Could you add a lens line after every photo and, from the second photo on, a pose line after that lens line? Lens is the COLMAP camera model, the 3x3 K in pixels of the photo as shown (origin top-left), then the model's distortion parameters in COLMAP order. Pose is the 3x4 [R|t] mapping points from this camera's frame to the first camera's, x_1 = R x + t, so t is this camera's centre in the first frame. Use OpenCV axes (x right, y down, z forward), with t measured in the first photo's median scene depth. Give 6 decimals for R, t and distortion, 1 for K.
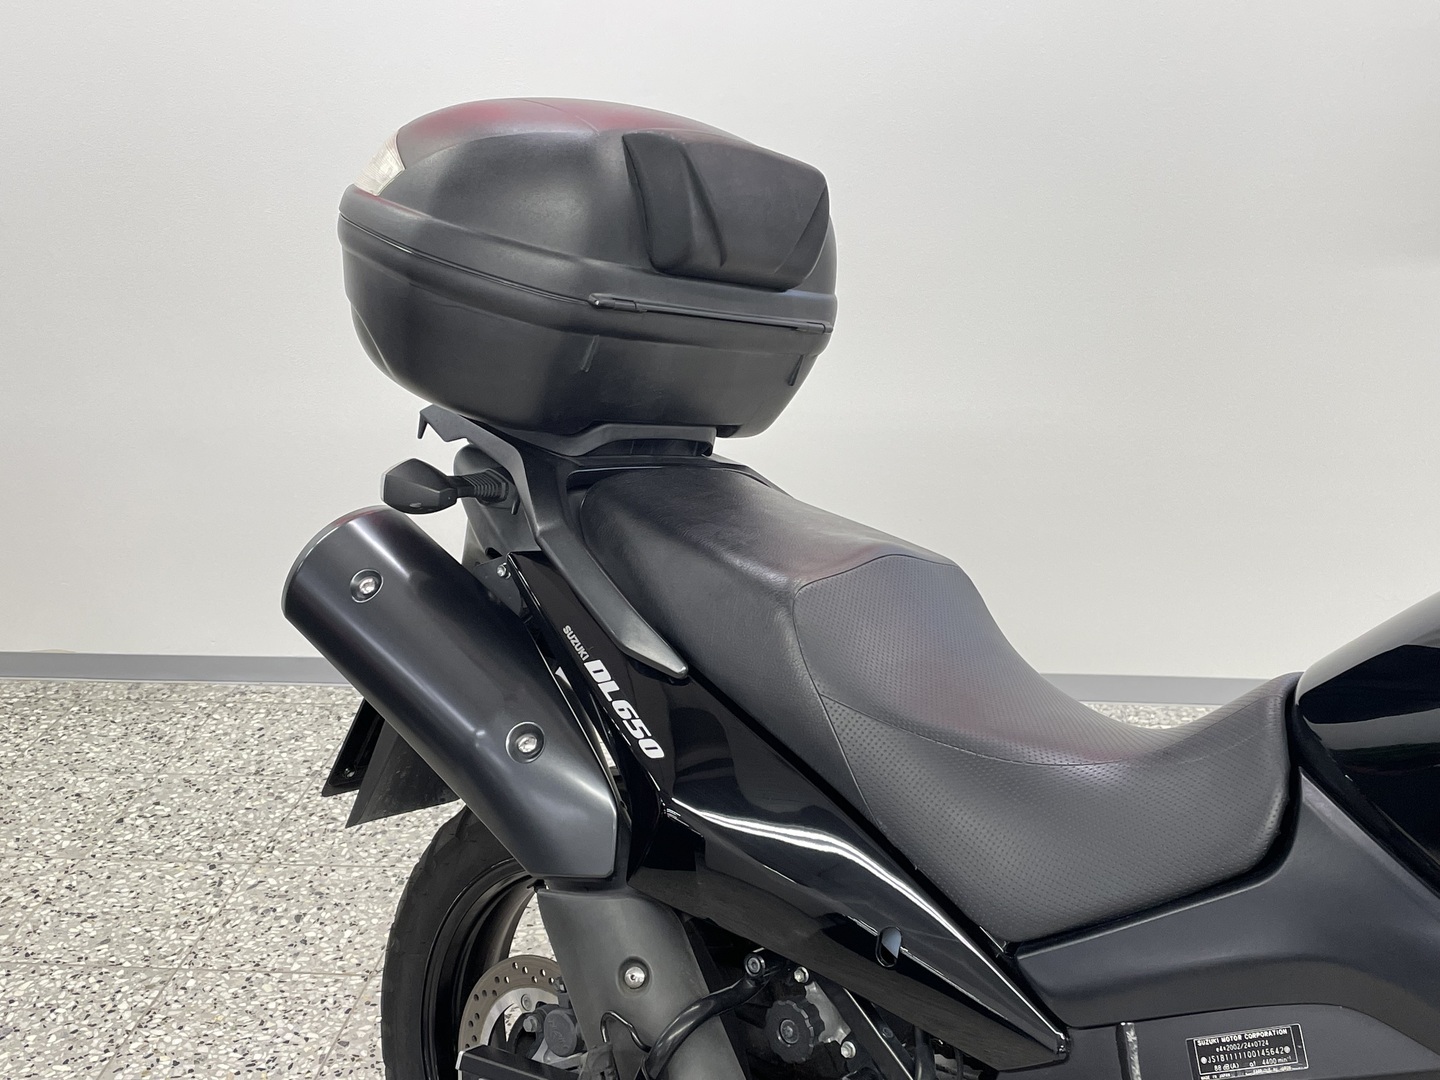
lens RADIAL K [[1707.9, 0, 723.2], [0, 1707.9, 533.6], [0, 0, 1]] dist [0.116077, -0.200861]
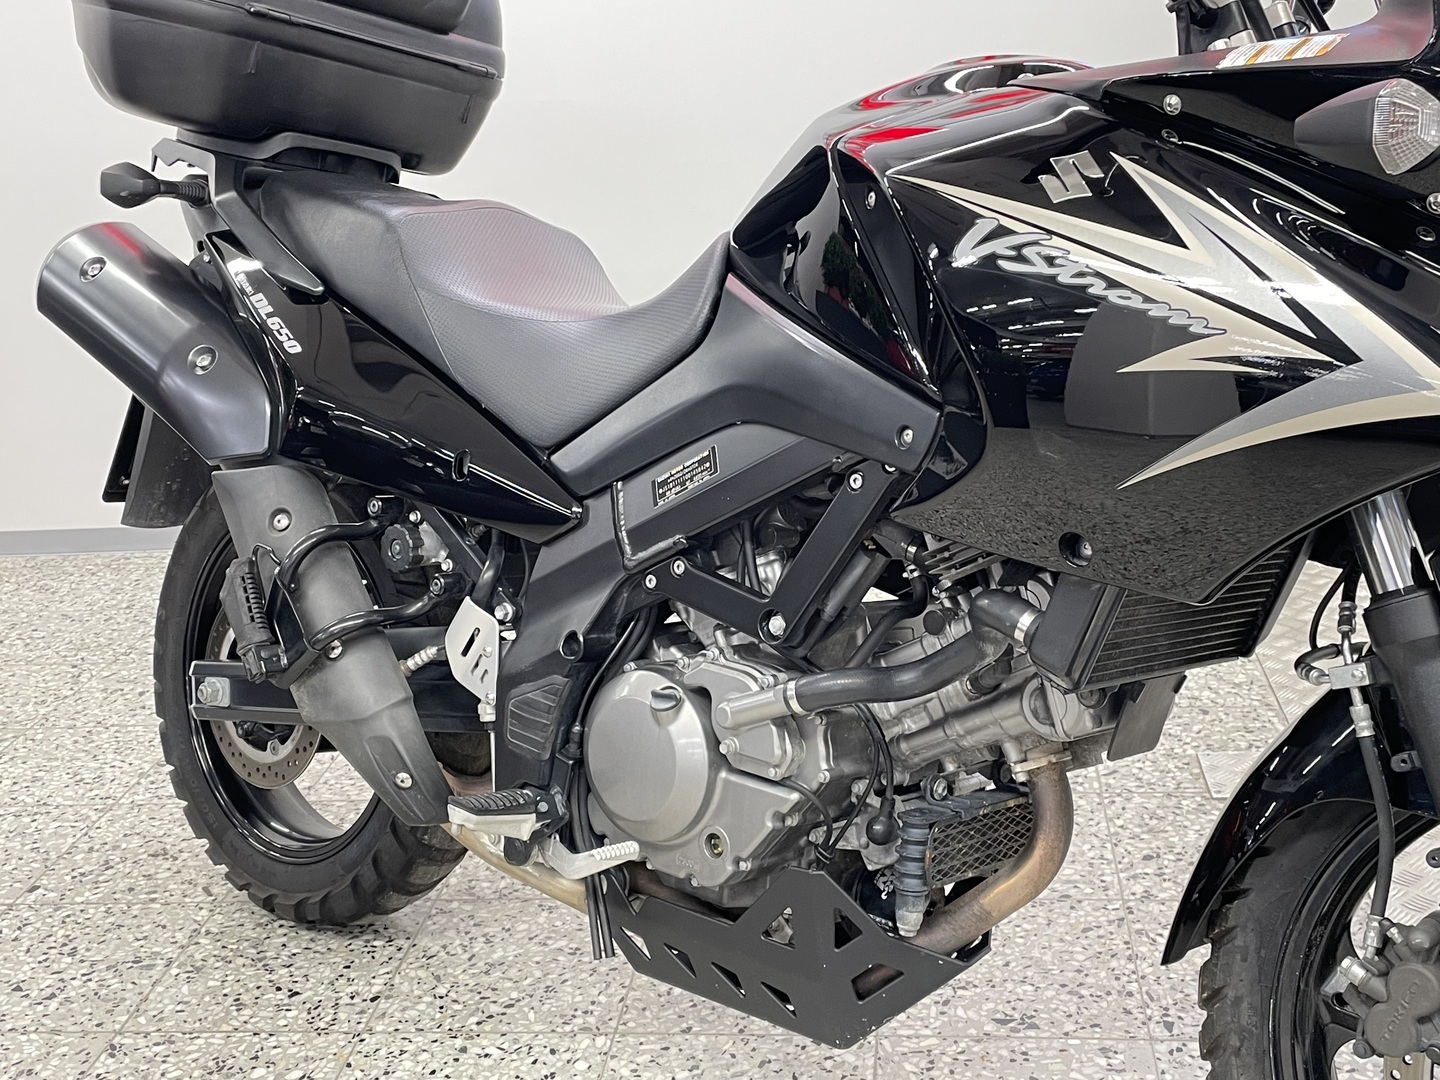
lens RADIAL K [[1707.9, 0, 723.2], [0, 1707.9, 533.6], [0, 0, 1]] dist [0.116077, -0.200861]
pose [[0.999111, -0.039313, -0.015214, 0.234107], [0.038613, 0.998291, -0.043854, 0.269124], [0.016912, 0.043228, 0.998922, -0.201112]]
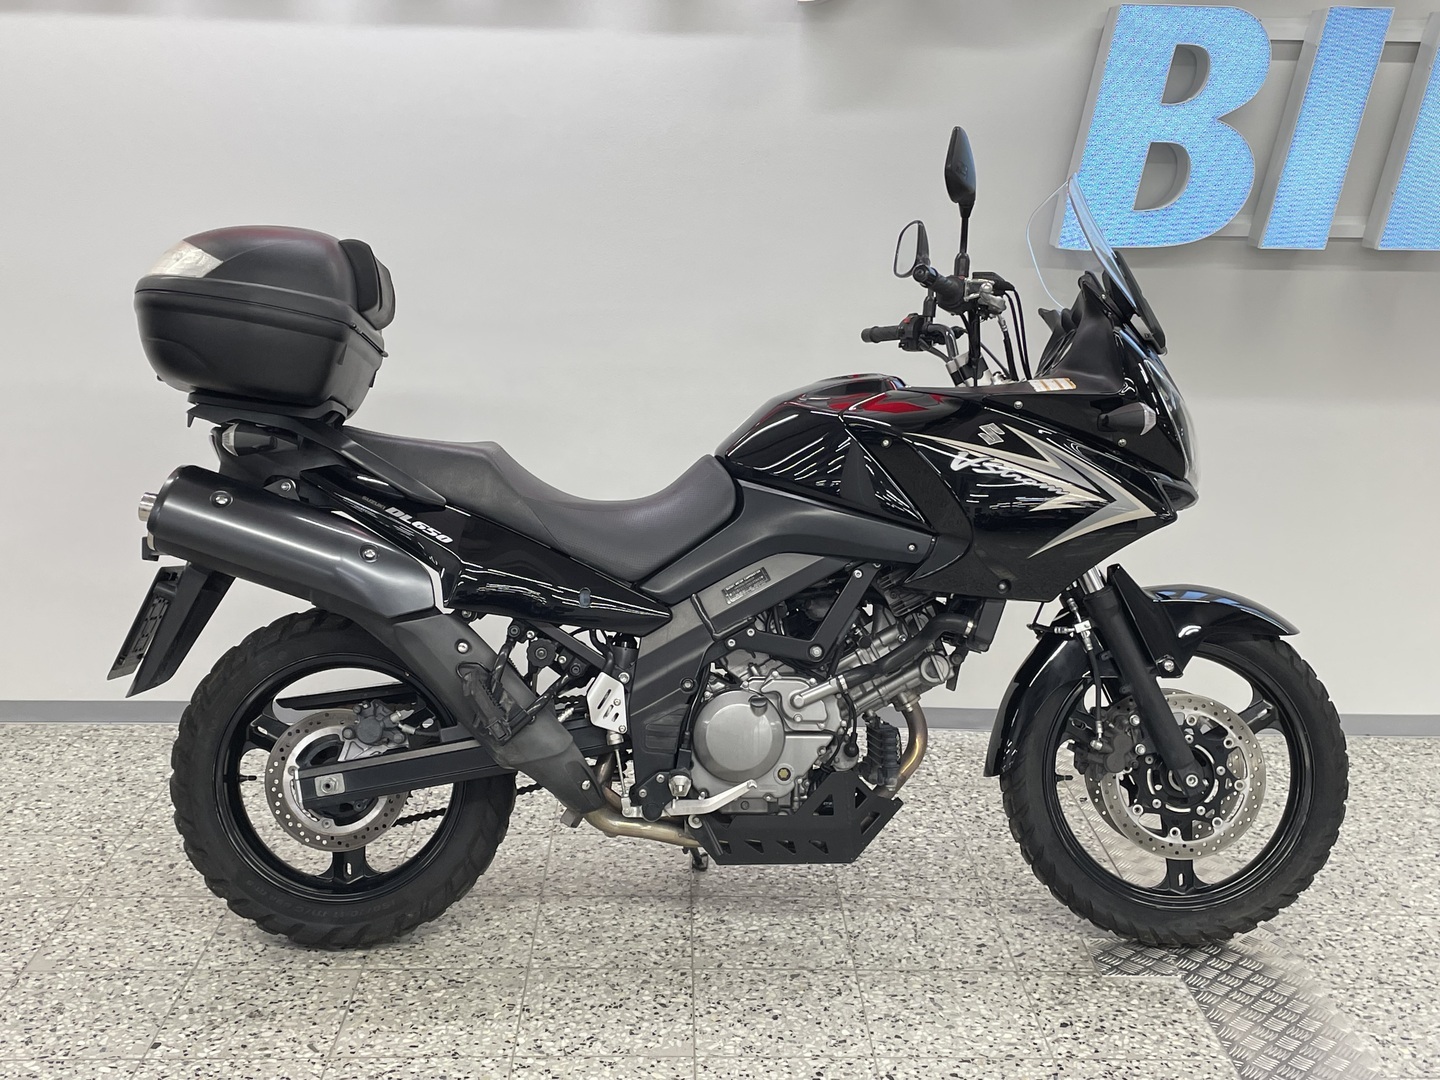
lens RADIAL K [[1695.4, 0, 718.5], [0, 1695.4, 529.9], [0, 0, 1]] dist [0.108156, -0.165514]
pose [[0.739142, -0.109816, 0.664537, -0.915819], [0.194158, 0.979478, -0.054095, 0.232716], [-0.644958, 0.169009, 0.745295, -0.559037]]
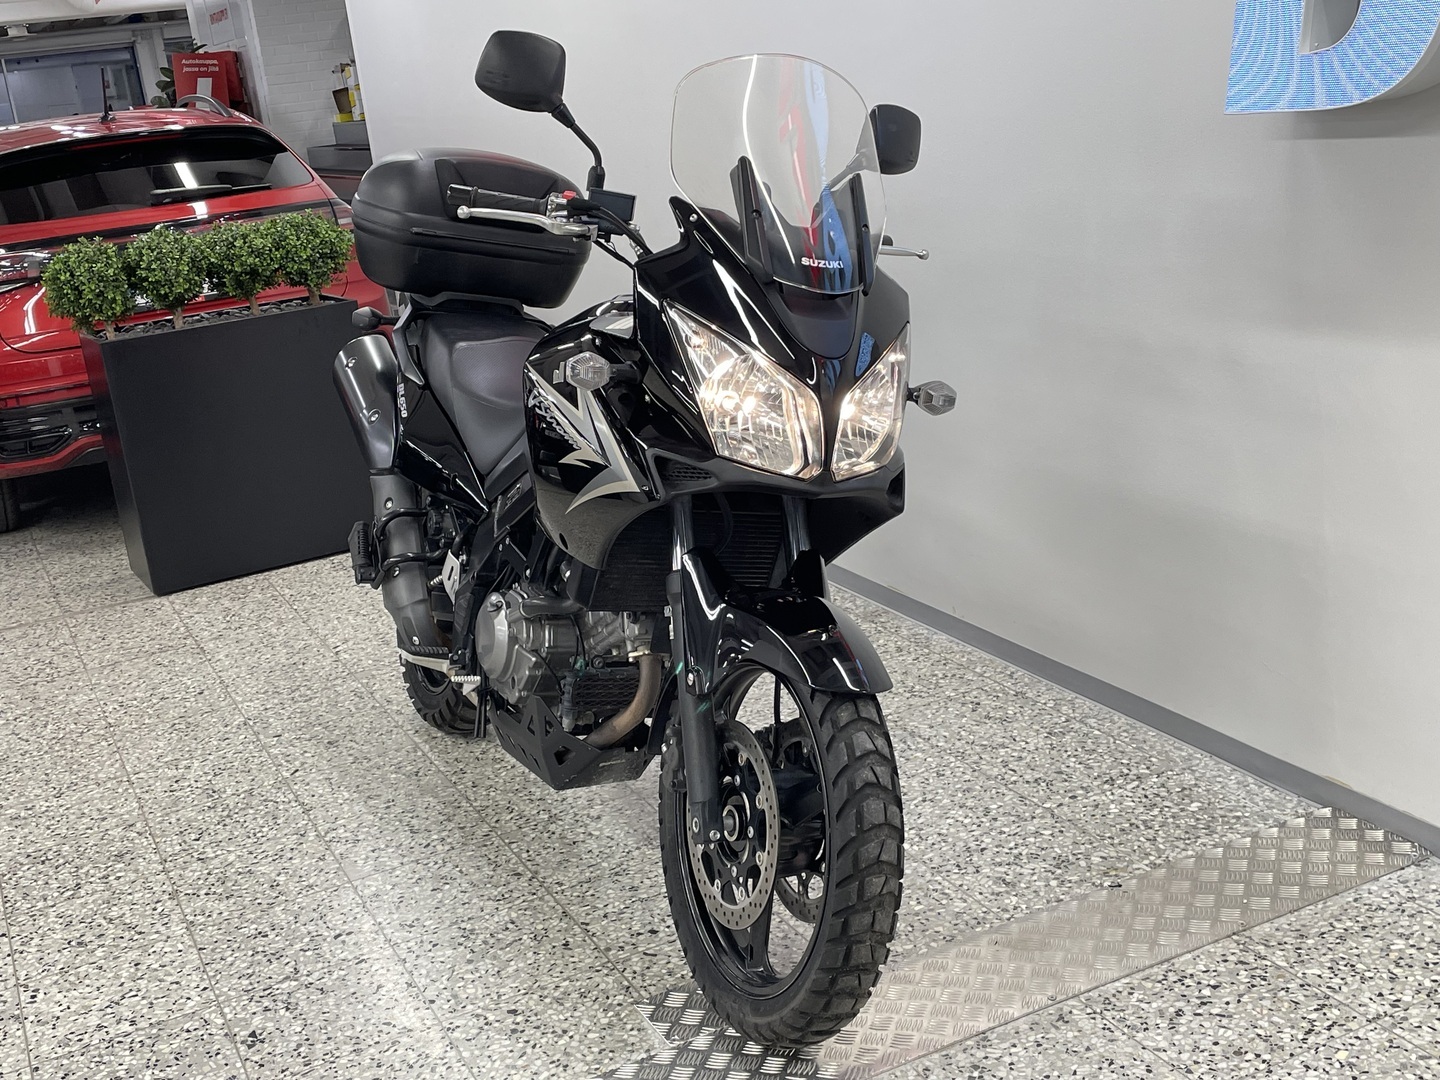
lens RADIAL K [[1707.9, 0, 723.2], [0, 1707.9, 533.6], [0, 0, 1]] dist [0.116077, -0.200861]
pose [[0.915234, 0.033329, -0.401543, 1.089502], [-0.051918, 0.998020, -0.035499, 0.289907], [0.399565, 0.053337, 0.915152, -0.820386]]
